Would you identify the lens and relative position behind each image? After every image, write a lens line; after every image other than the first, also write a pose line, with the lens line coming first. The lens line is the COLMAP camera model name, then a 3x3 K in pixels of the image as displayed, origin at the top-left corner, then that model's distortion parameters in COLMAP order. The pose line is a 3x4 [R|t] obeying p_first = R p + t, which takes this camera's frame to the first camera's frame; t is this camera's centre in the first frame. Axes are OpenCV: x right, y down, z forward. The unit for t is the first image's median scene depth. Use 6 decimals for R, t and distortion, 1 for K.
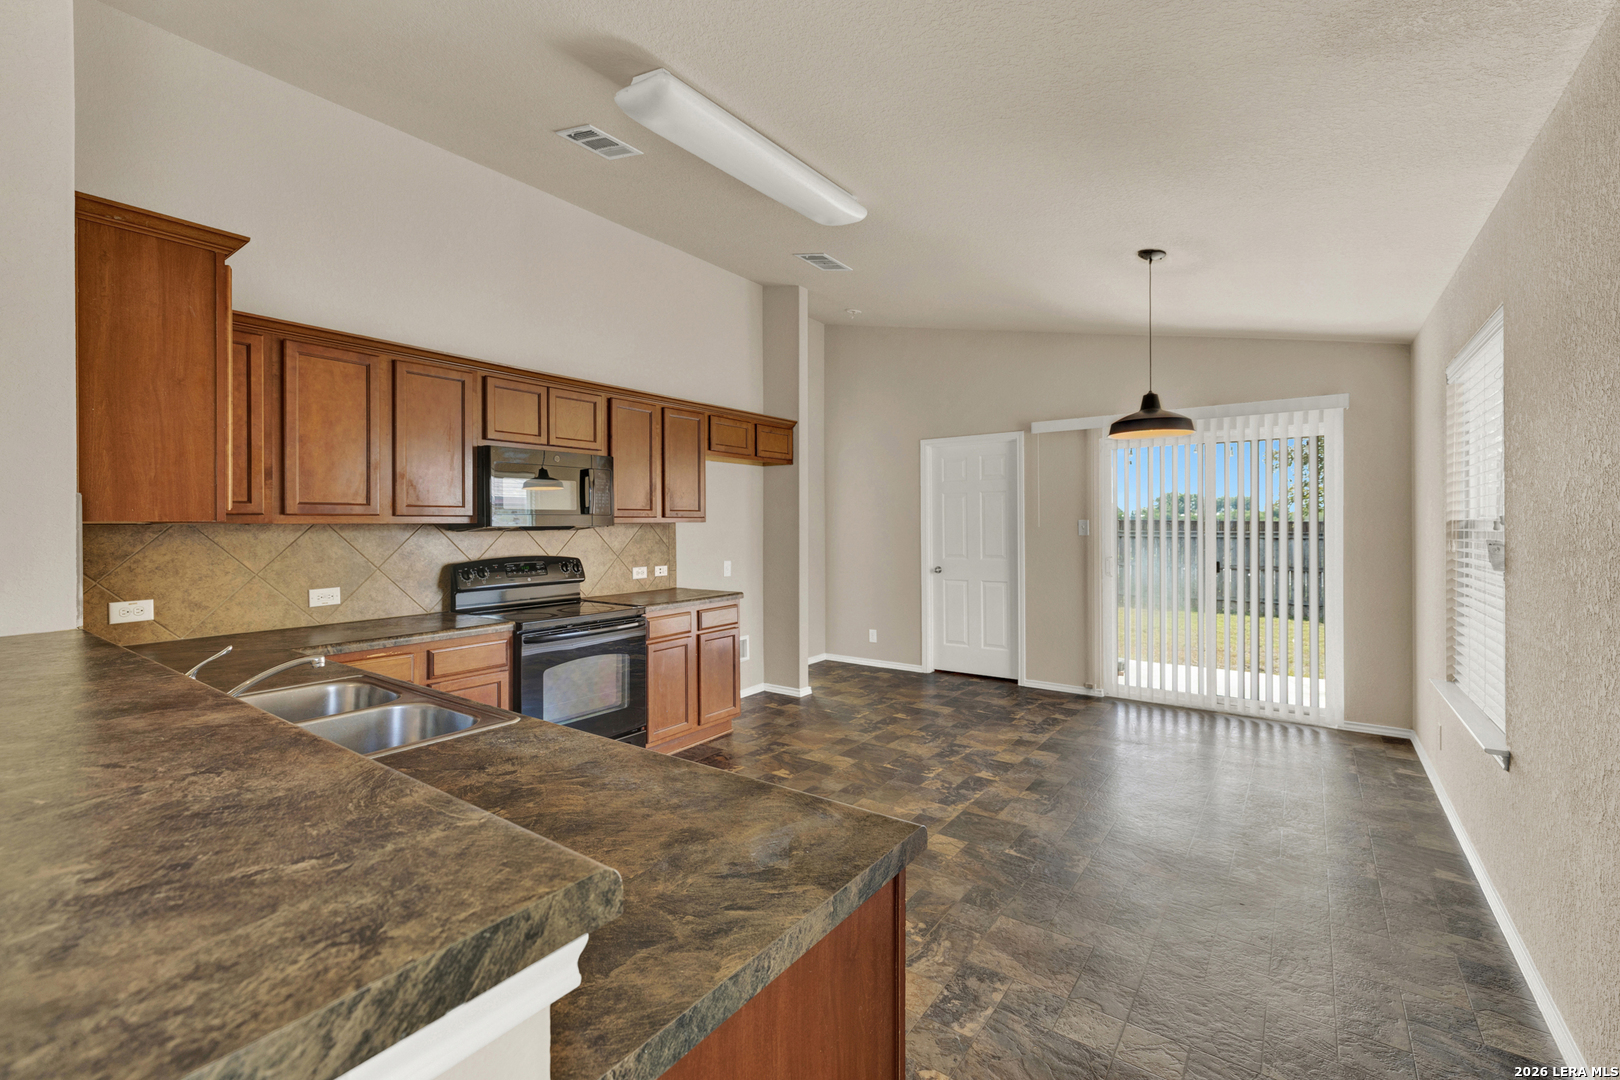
lens RADIAL K [[697.9, 0, 784.5], [0, 697.9, 522.4], [0, 0, 1]] dist [-0.001788, -0.000457]
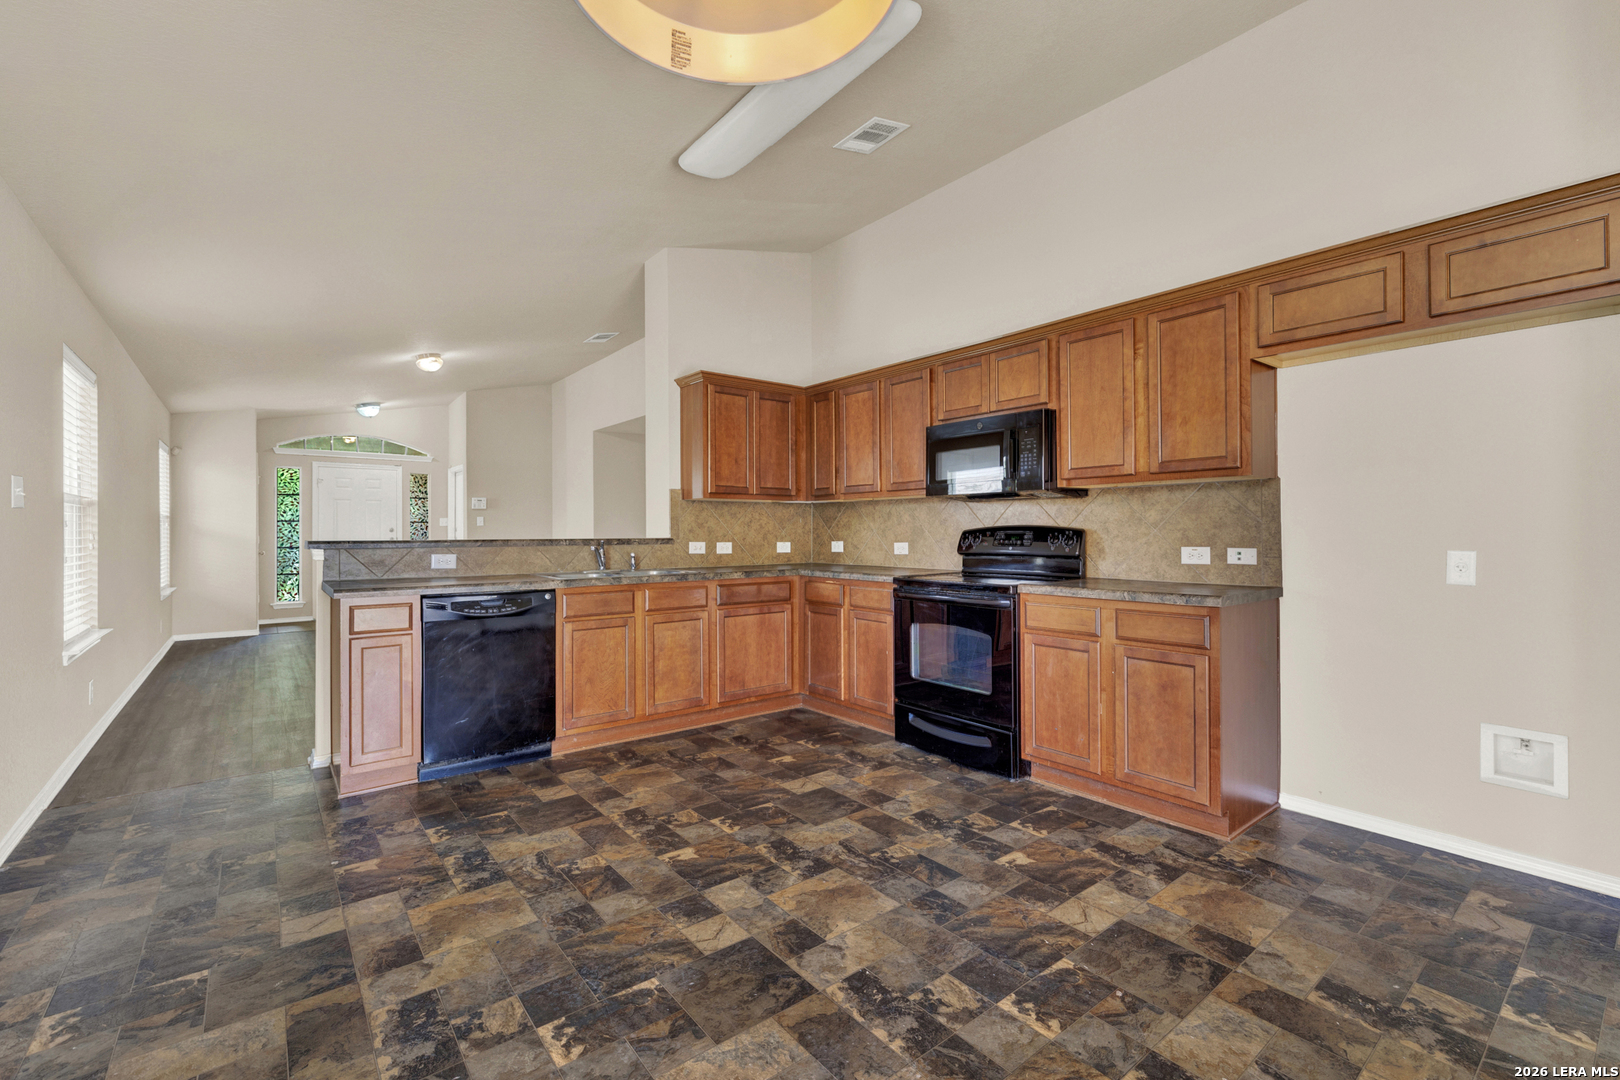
lens RADIAL K [[694.4, 0, 804.9], [0, 694.4, 531.3], [0, 0, 1]] dist [0.011531, -0.000041]
pose [[-0.255036, 0.012207, -0.966855, 0.662957], [0.012602, 0.999877, 0.009300, 0.044534], [0.966850, -0.009812, -0.255158, 0.964480]]
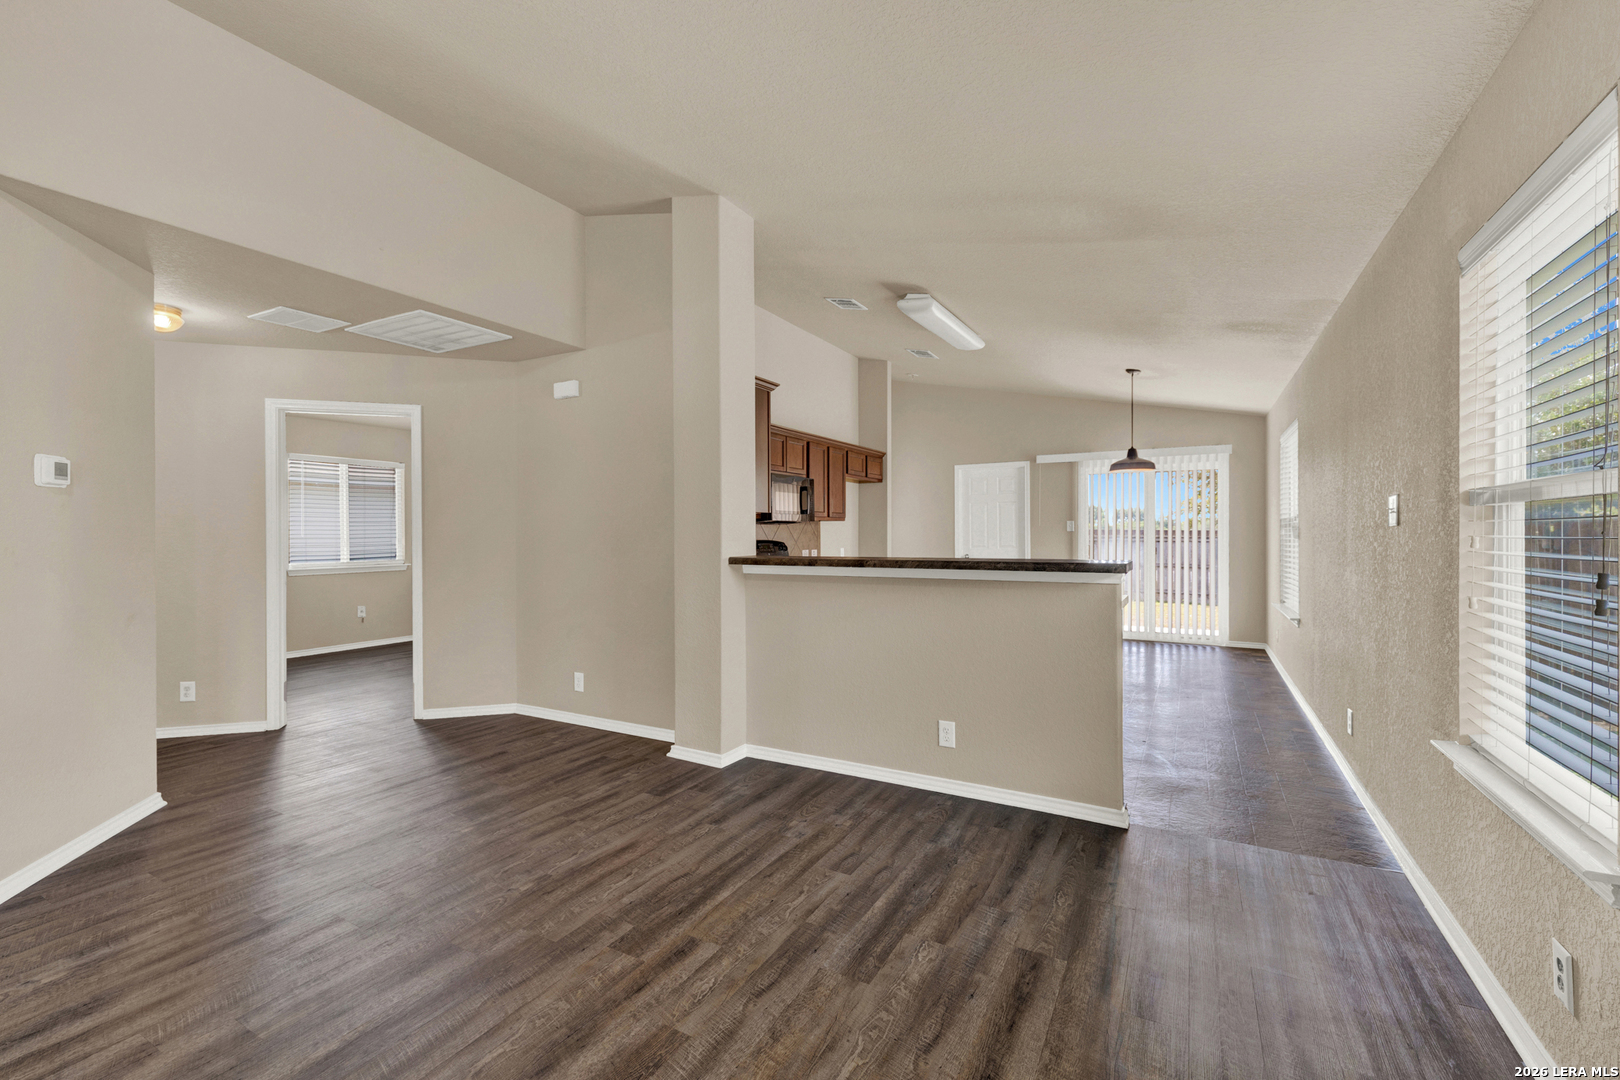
lens RADIAL K [[694.4, 0, 804.9], [0, 694.4, 531.3], [0, 0, 1]] dist [0.011531, -0.000041]
pose [[0.990713, -0.000537, 0.135966, -0.497132], [0.000450, 1.000000, 0.000671, 0.025856], [-0.135966, -0.000604, 0.990713, -0.596699]]
